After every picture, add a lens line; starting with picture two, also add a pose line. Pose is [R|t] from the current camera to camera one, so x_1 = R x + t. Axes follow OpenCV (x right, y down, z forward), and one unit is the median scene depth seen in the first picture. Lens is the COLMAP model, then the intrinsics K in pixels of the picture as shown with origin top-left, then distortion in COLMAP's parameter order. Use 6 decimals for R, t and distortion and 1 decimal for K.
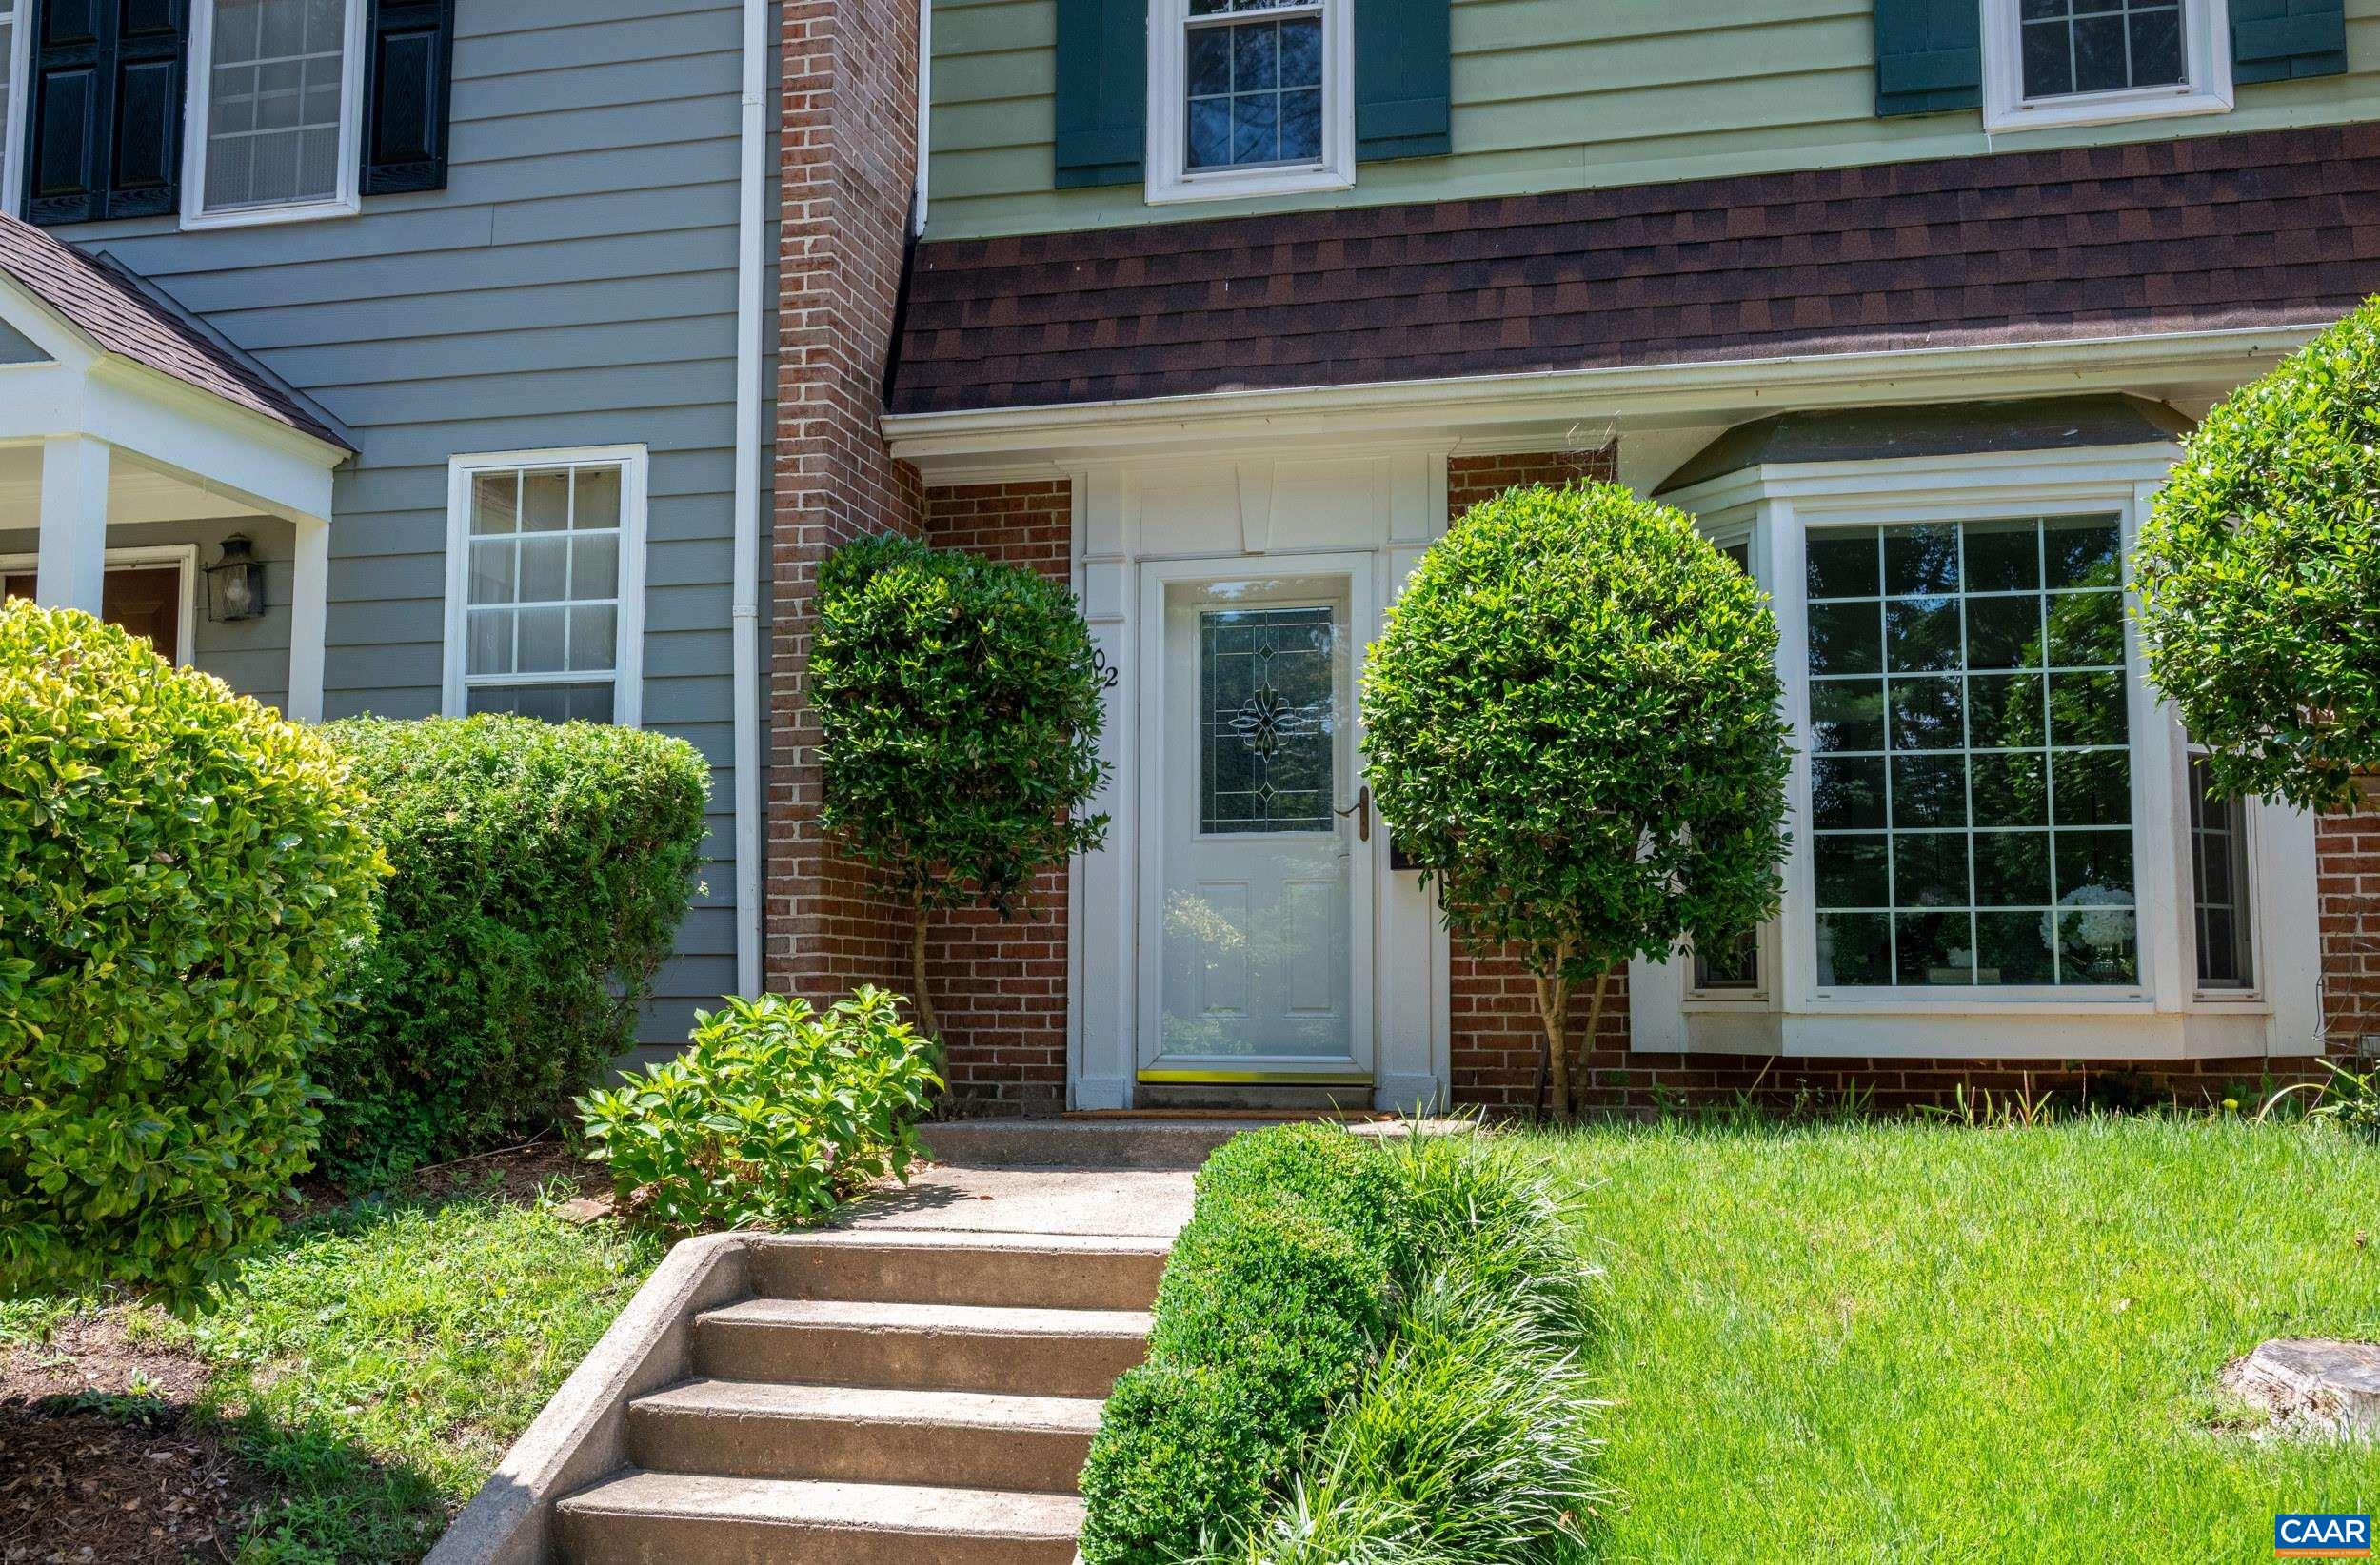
lens RADIAL K [[2222.3, 0, 1177.2], [0, 2222.3, 797.3], [0, 0, 1]] dist [-0.008320, 0.000000]
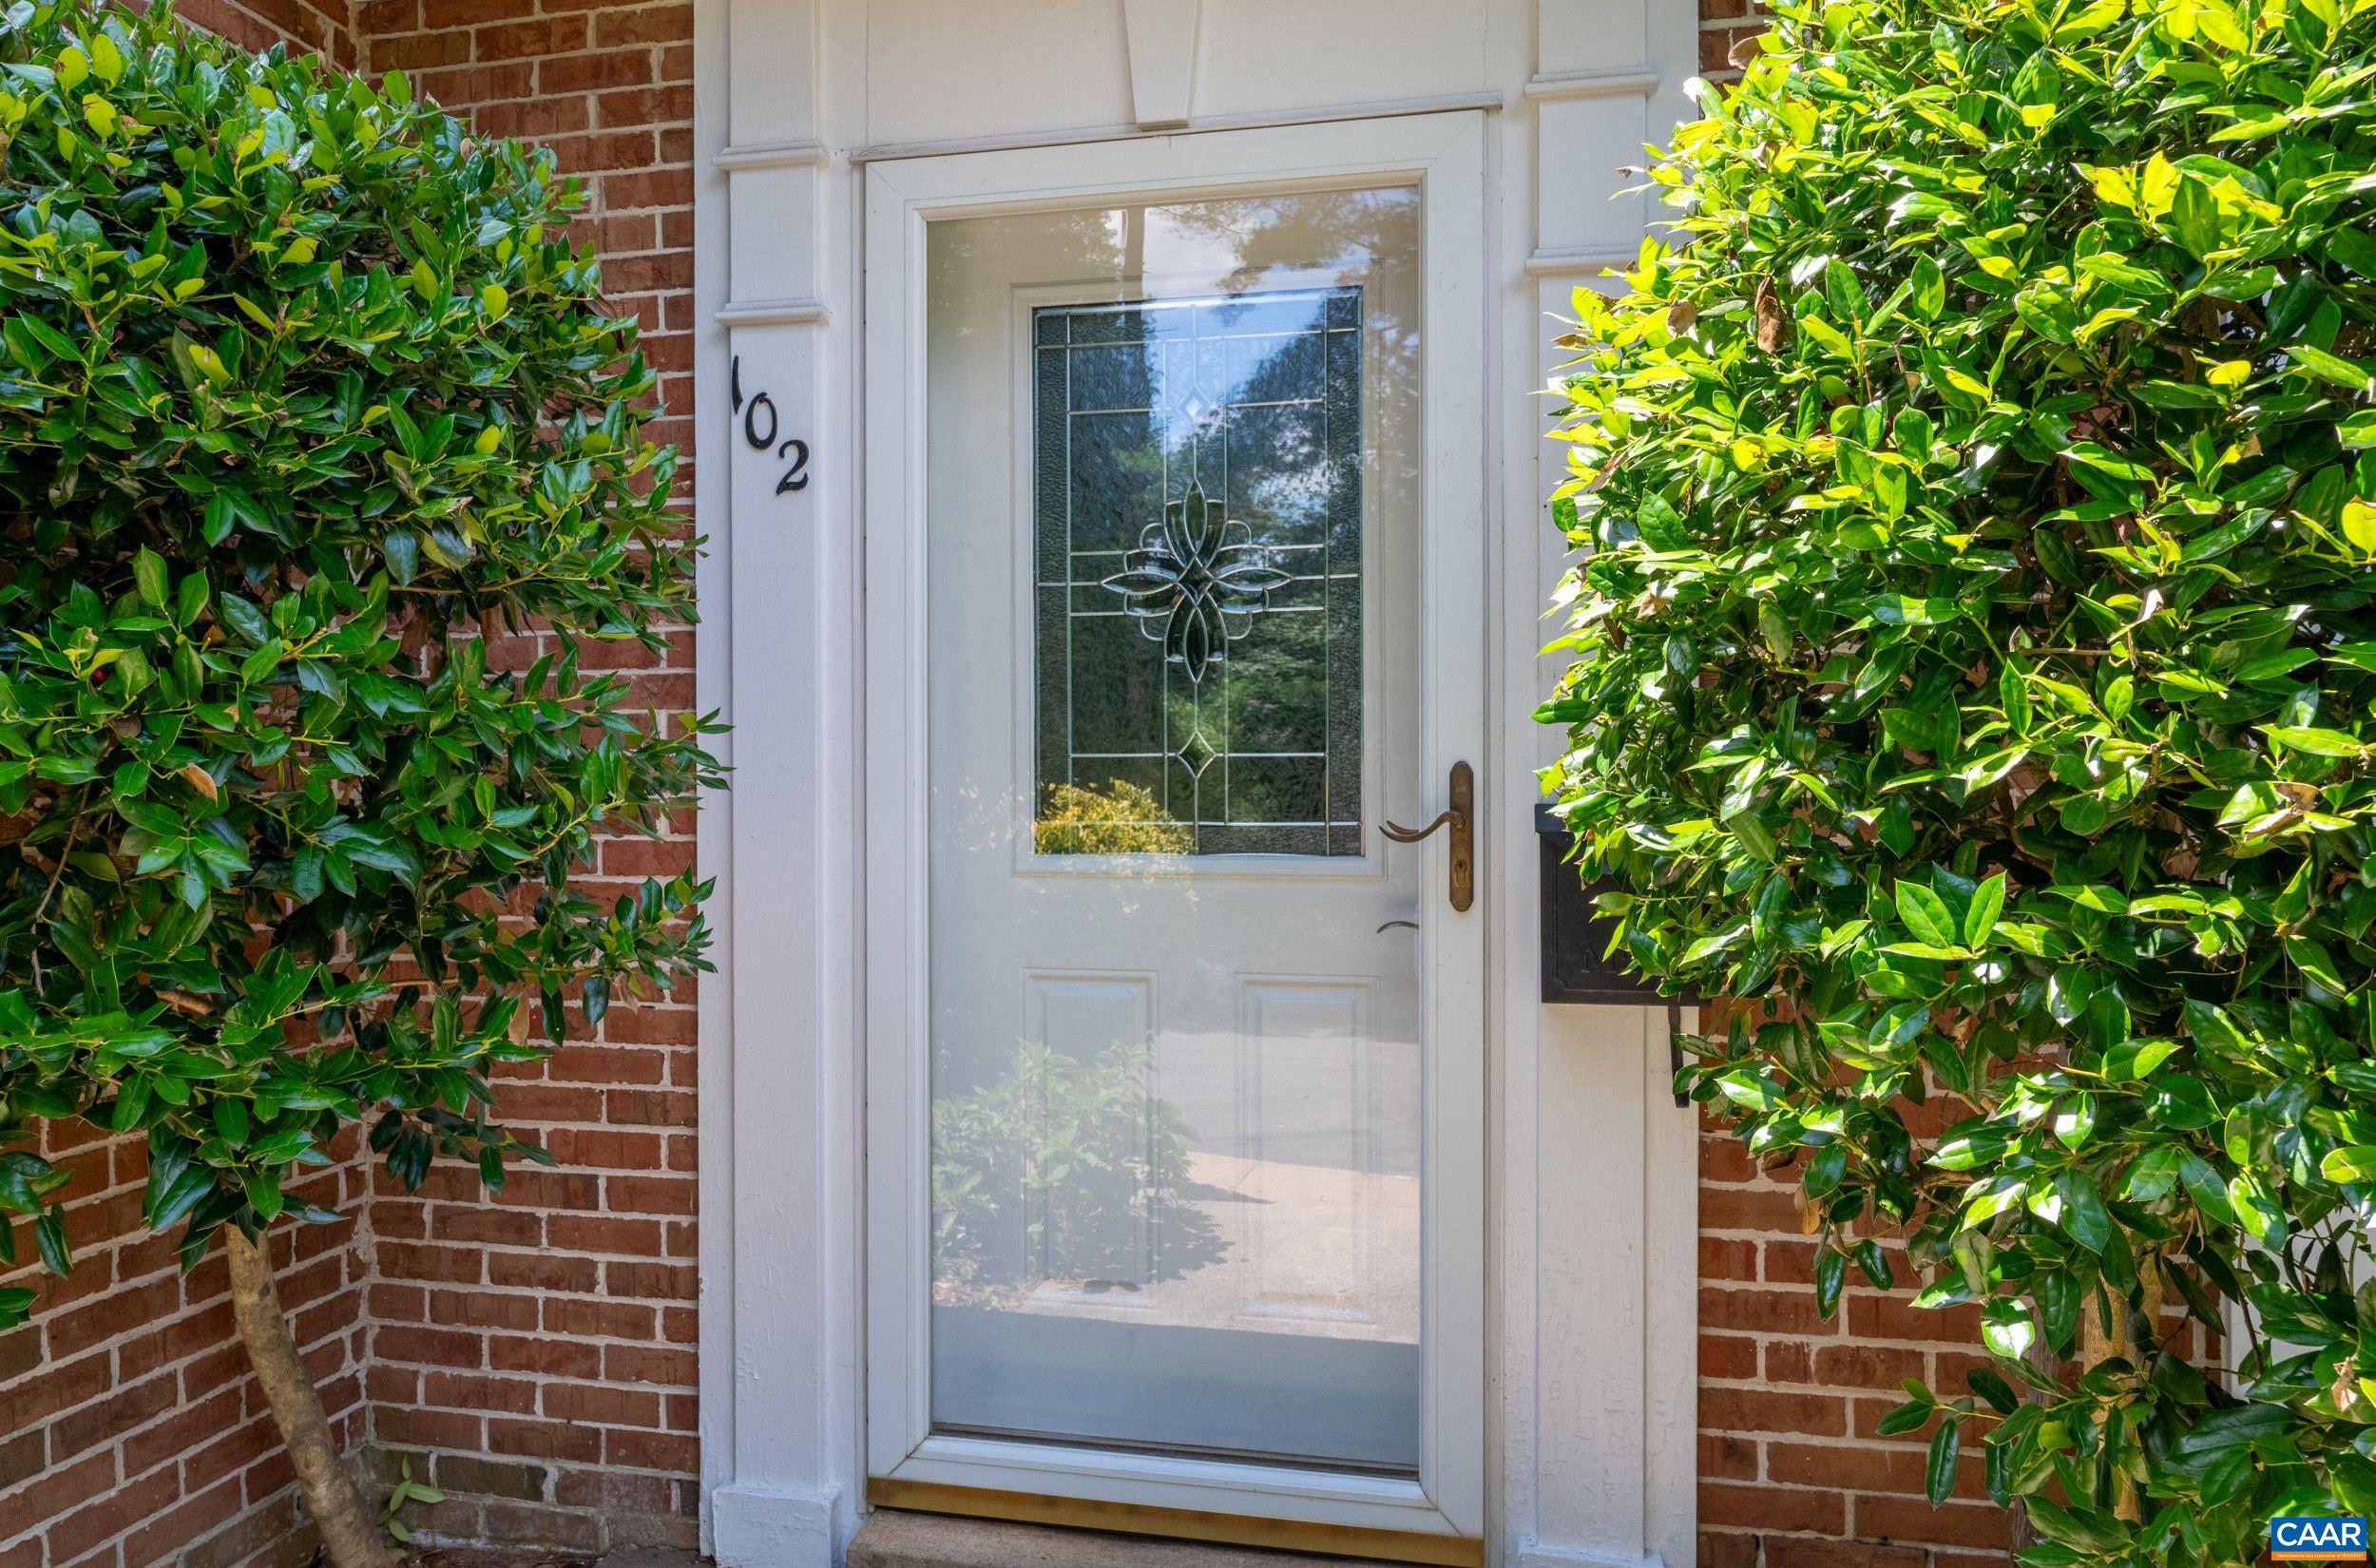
lens RADIAL K [[1617.7, 0, 1187.5], [0, 1617.7, 769.1], [0, 0, 1]] dist [-0.010049, 0.010512]
pose [[0.999576, -0.006625, 0.028357, 0.033057], [0.003814, 0.995173, 0.098059, -0.030965], [-0.028870, -0.097909, 0.994777, 0.764444]]
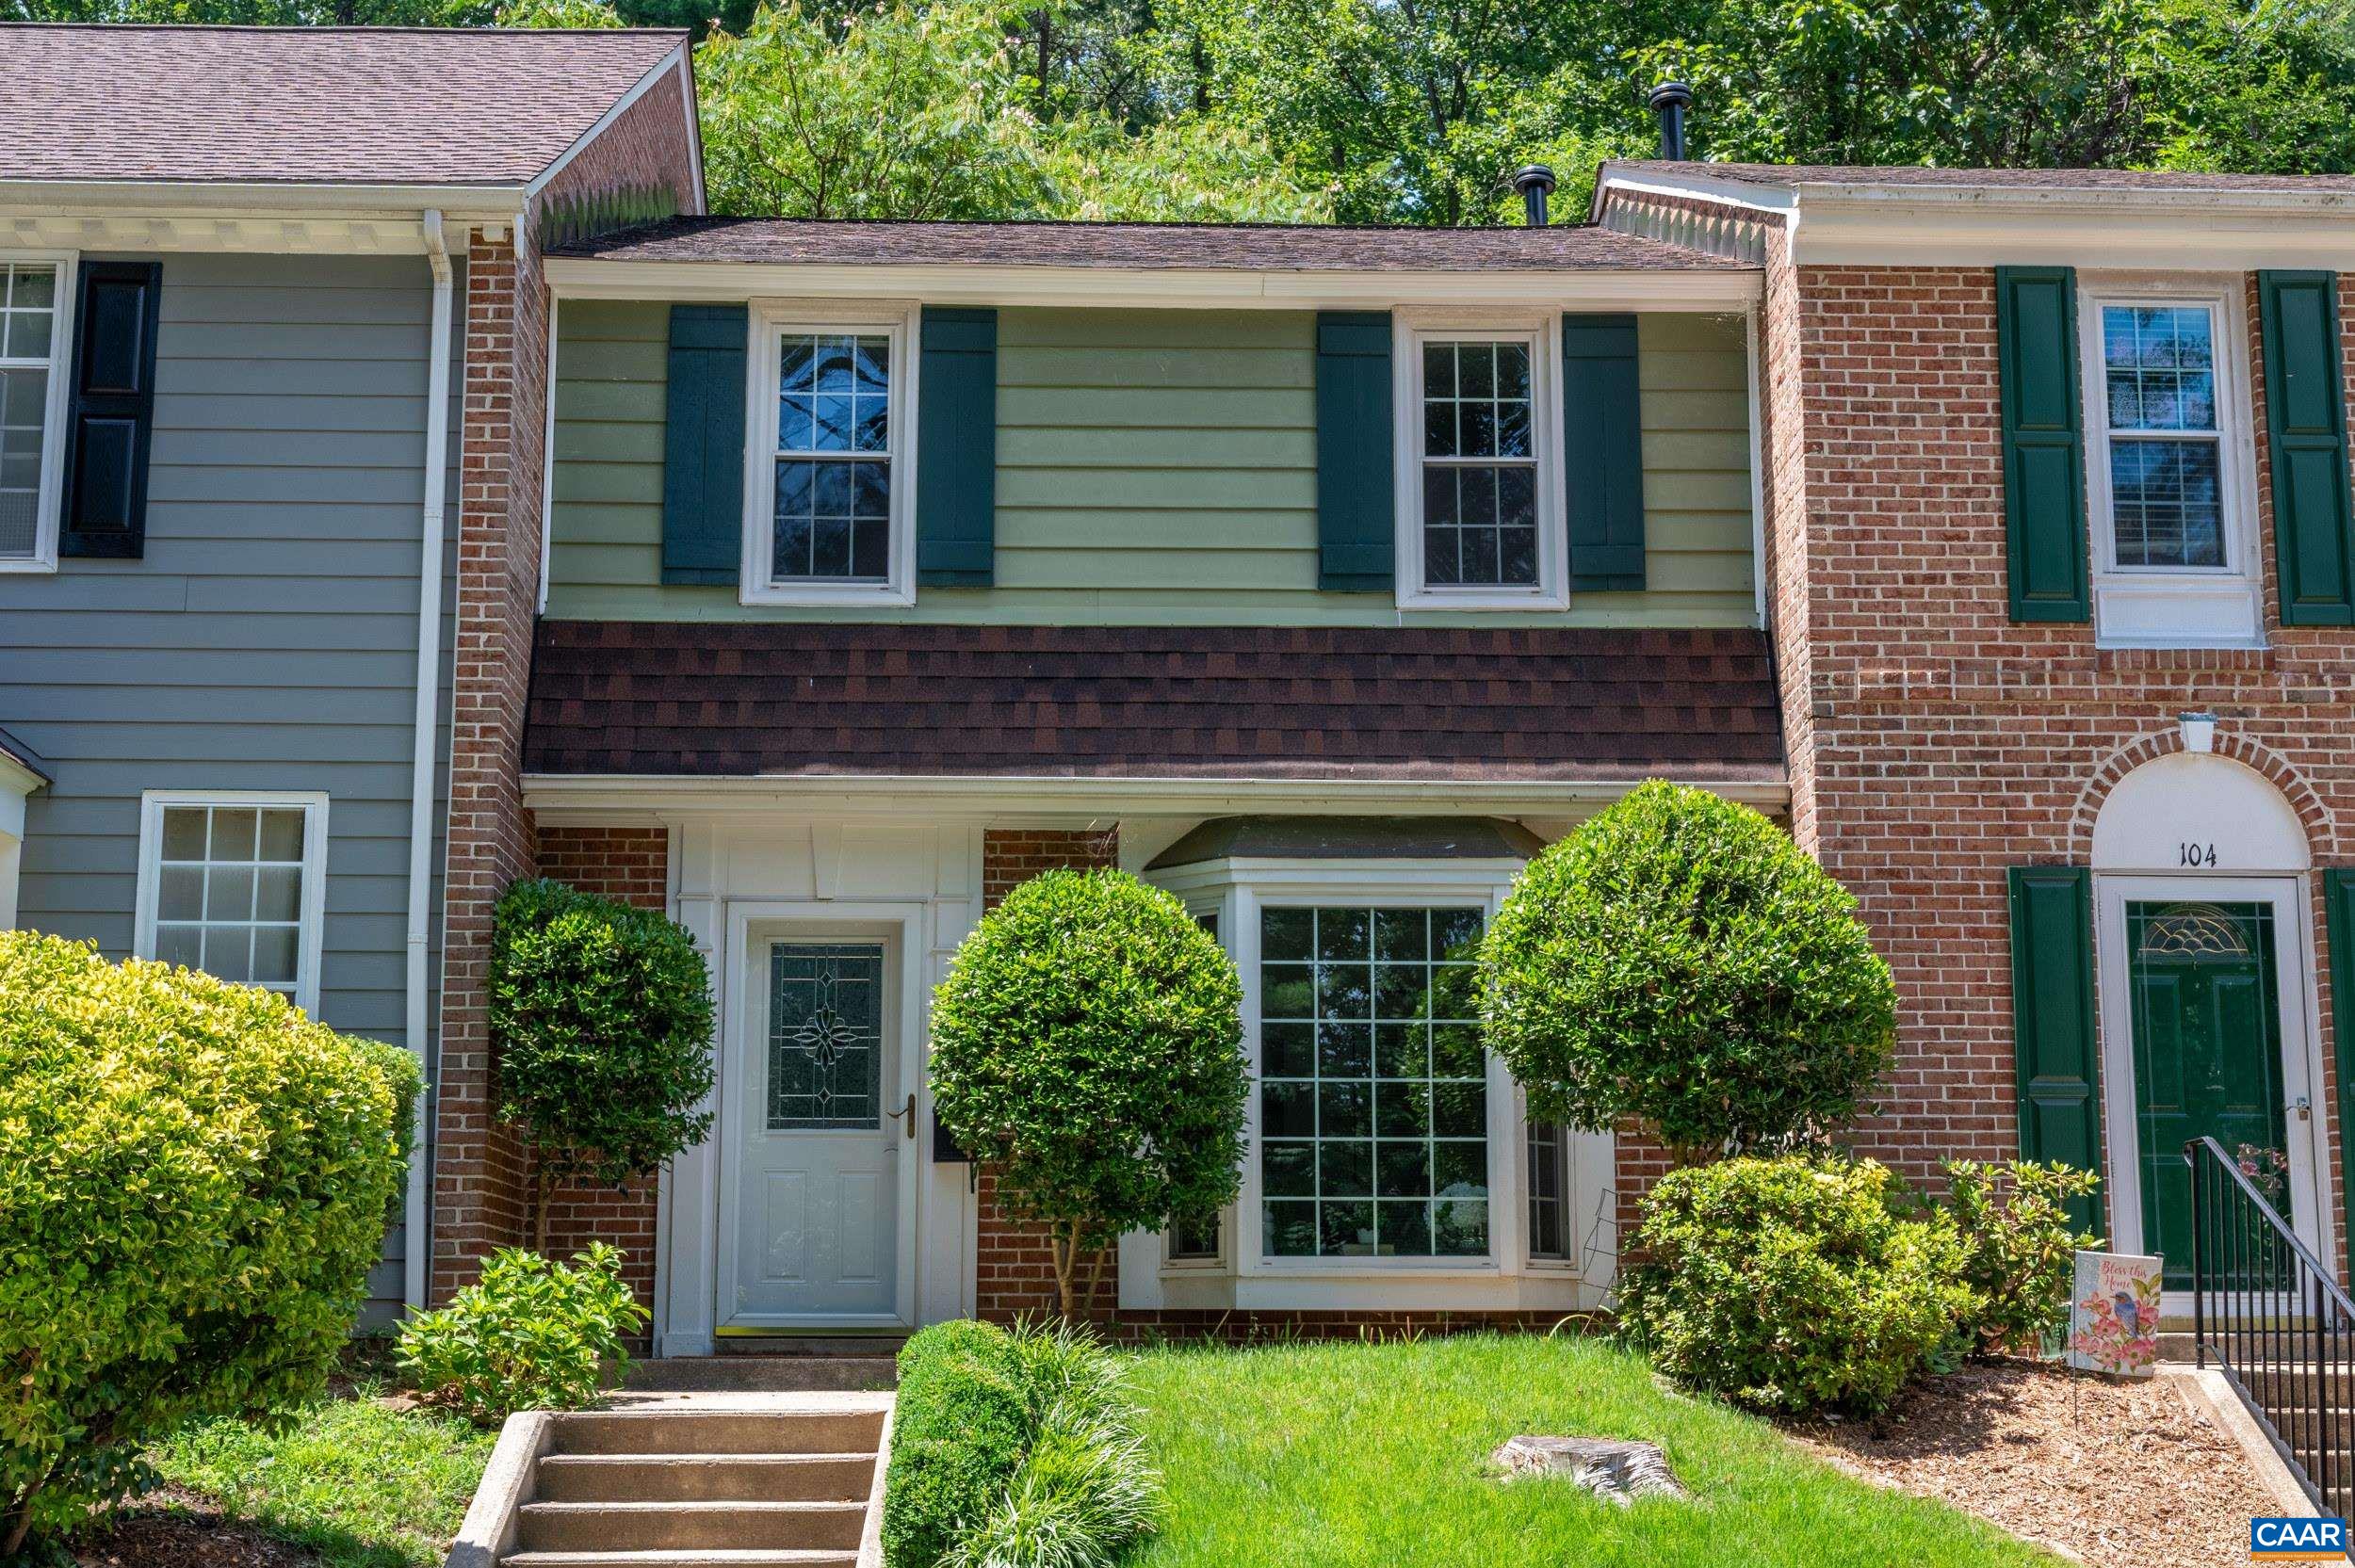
lens RADIAL K [[3146.8, 0, 1186.8], [0, 3146.8, 815.7], [0, 0, 1]] dist [-0.011168, 0.000000]
pose [[0.962942, 0.045200, 0.265894, -0.249335], [-0.024296, 0.996386, -0.081388, -0.021154], [-0.268612, 0.071912, 0.960560, -0.758187]]
